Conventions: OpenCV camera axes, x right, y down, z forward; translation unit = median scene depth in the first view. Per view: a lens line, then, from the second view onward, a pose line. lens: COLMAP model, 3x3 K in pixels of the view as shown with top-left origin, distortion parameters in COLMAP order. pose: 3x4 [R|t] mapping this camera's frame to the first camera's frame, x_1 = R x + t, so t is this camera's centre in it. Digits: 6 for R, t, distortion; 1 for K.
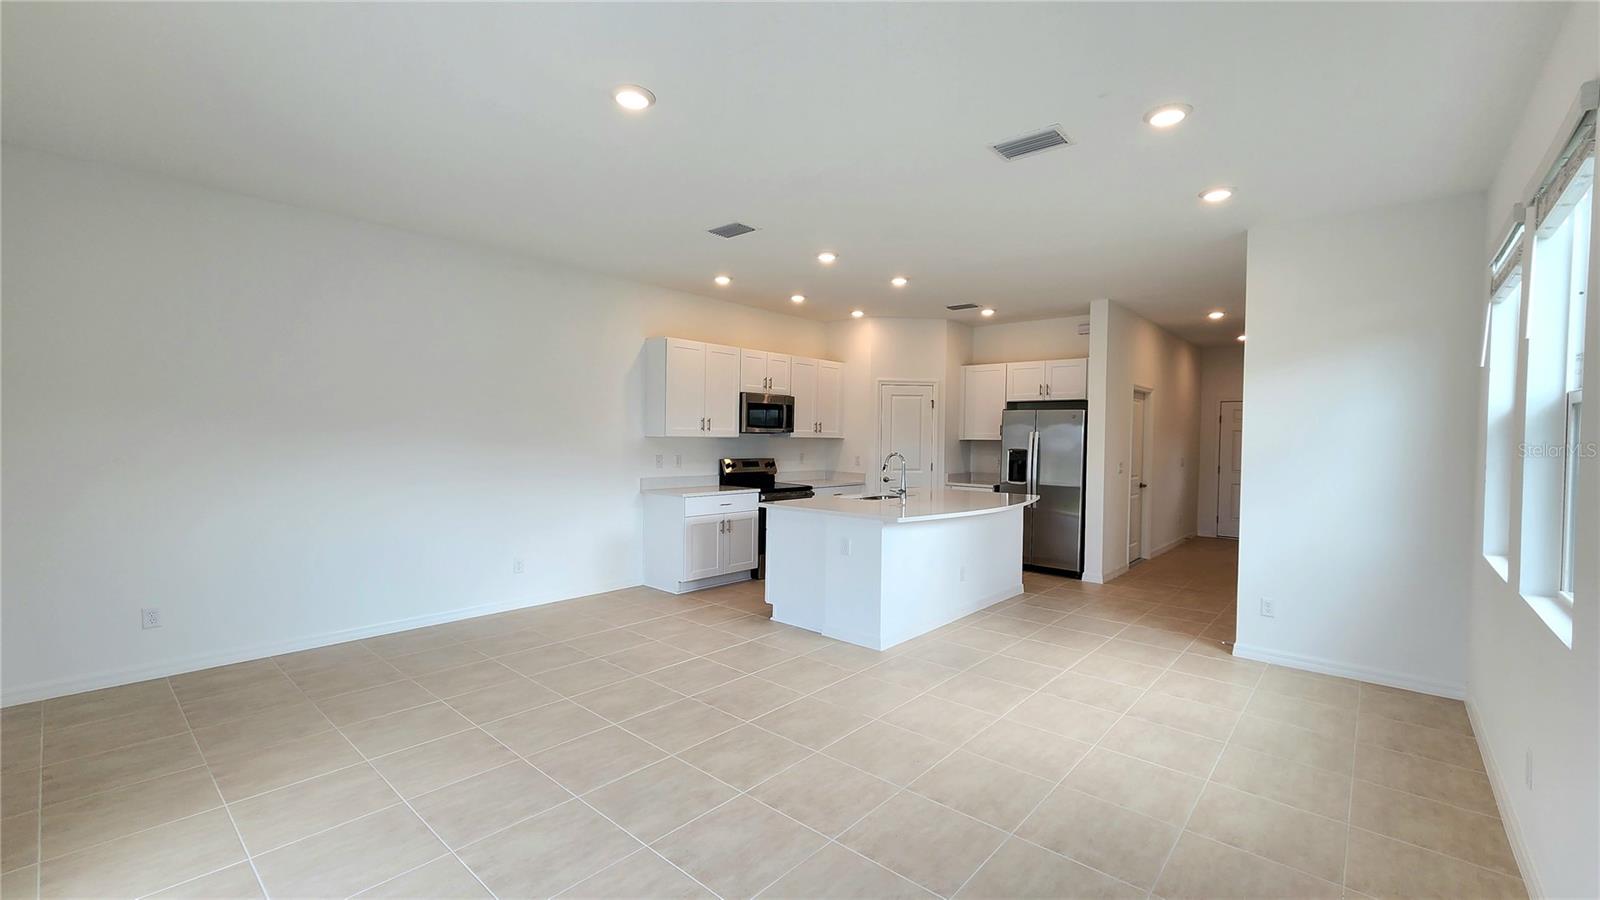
lens RADIAL K [[654.4, 0, 832.2], [0, 654.4, 466.9], [0, 0, 1]] dist [-0.004192, -0.000637]
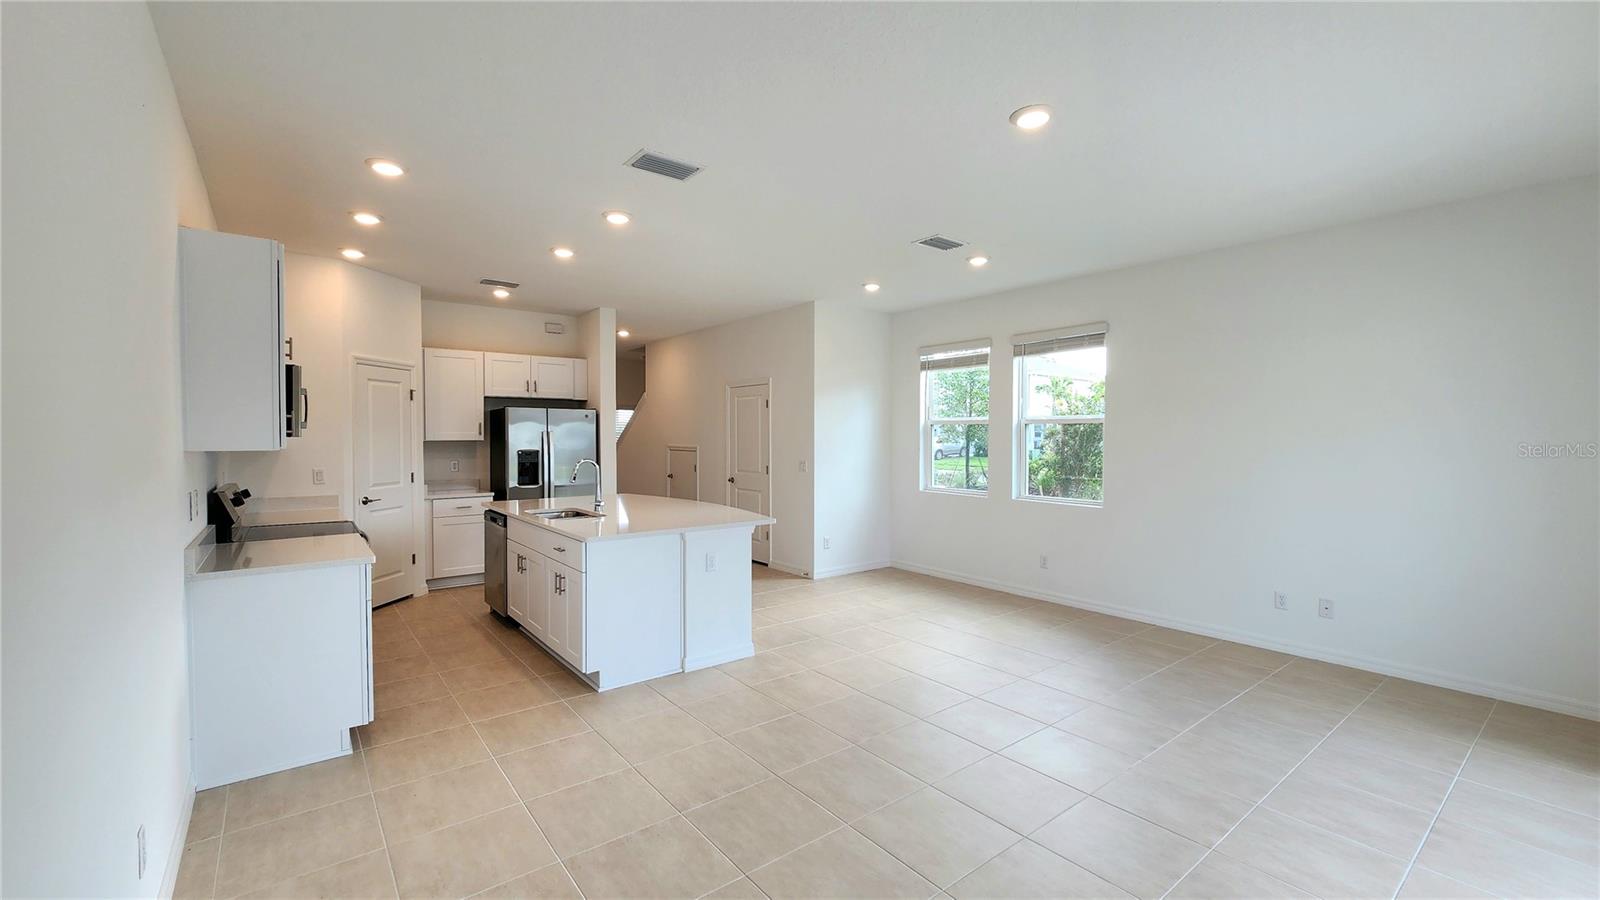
lens RADIAL K [[654.4, 0, 800.4], [0, 654.4, 443.8], [0, 0, 1]] dist [-0.004192, -0.000637]
pose [[0.201608, -0.025188, 0.979142, -0.530333], [0.048470, 0.998701, 0.015711, -0.030980], [-0.978266, 0.044292, 0.202567, 0.435084]]
